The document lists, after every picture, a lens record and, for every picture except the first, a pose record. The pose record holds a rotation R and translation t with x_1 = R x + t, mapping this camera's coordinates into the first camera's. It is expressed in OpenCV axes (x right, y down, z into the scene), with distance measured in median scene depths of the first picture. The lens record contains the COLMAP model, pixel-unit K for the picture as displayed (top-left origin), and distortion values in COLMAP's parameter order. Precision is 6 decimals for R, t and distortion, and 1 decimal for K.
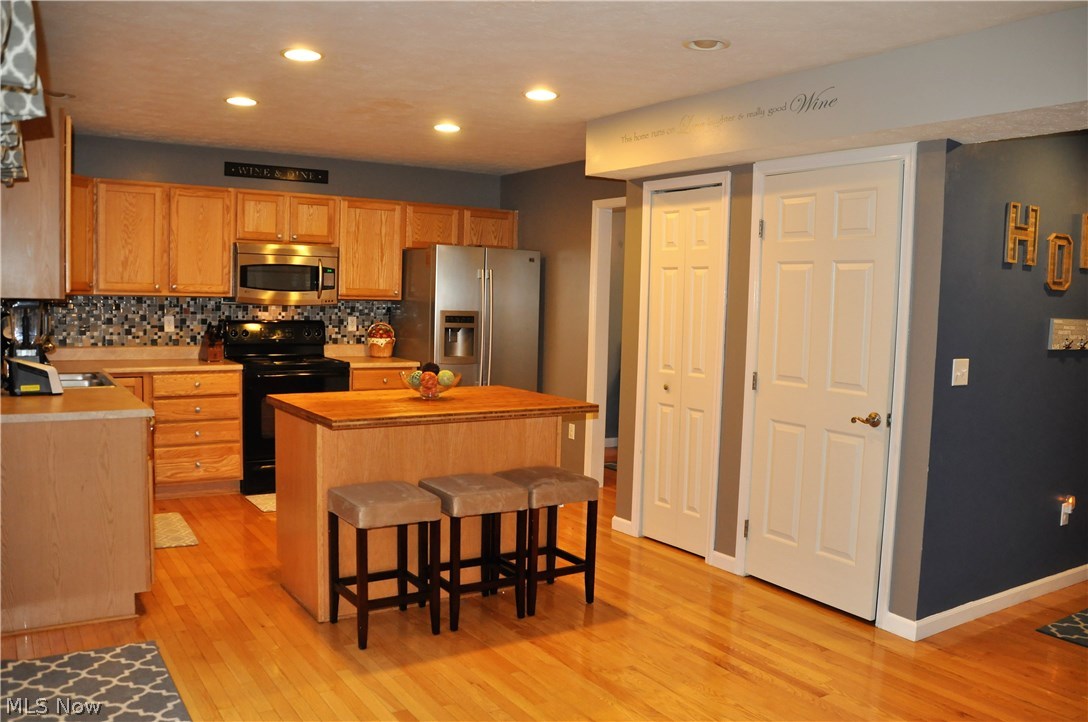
lens RADIAL K [[906.7, 0, 542.4], [0, 906.7, 360.5], [0, 0, 1]] dist [-0.083379, -0.000602]
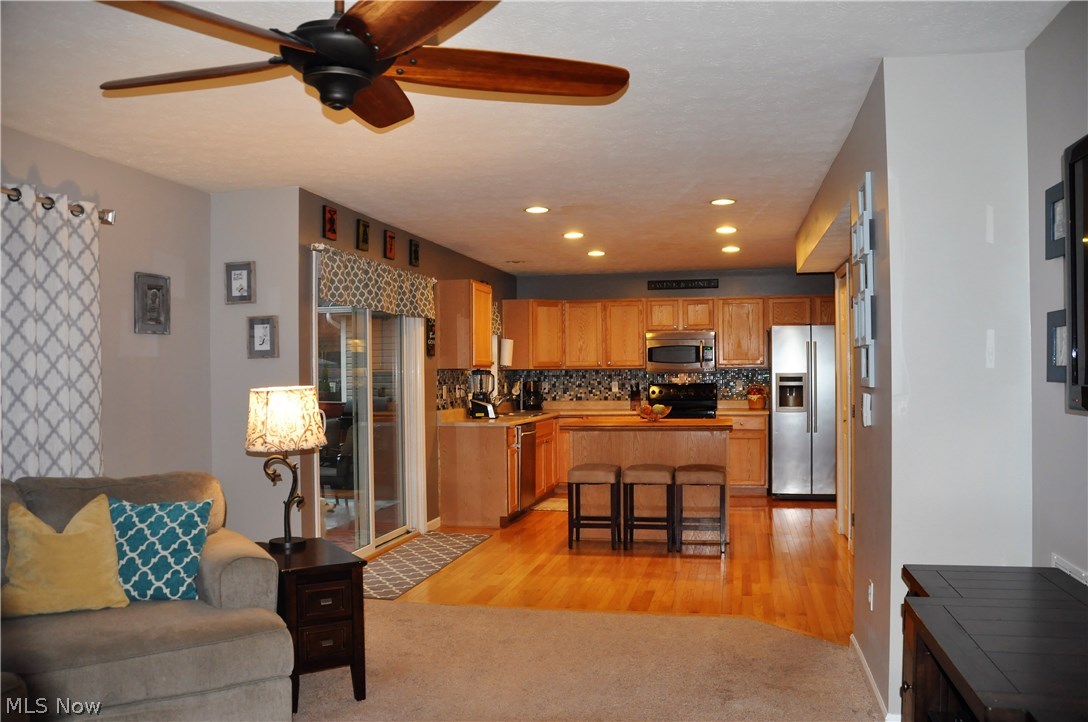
lens RADIAL K [[918.8, 0, 545.3], [0, 918.8, 362.8], [0, 0, 1]] dist [-0.001373, 0.000168]
pose [[0.721612, -0.040283, -0.691124, 0.629524], [-0.020736, 0.996600, -0.079739, 0.050123], [0.691987, 0.071871, 0.718324, -0.259818]]
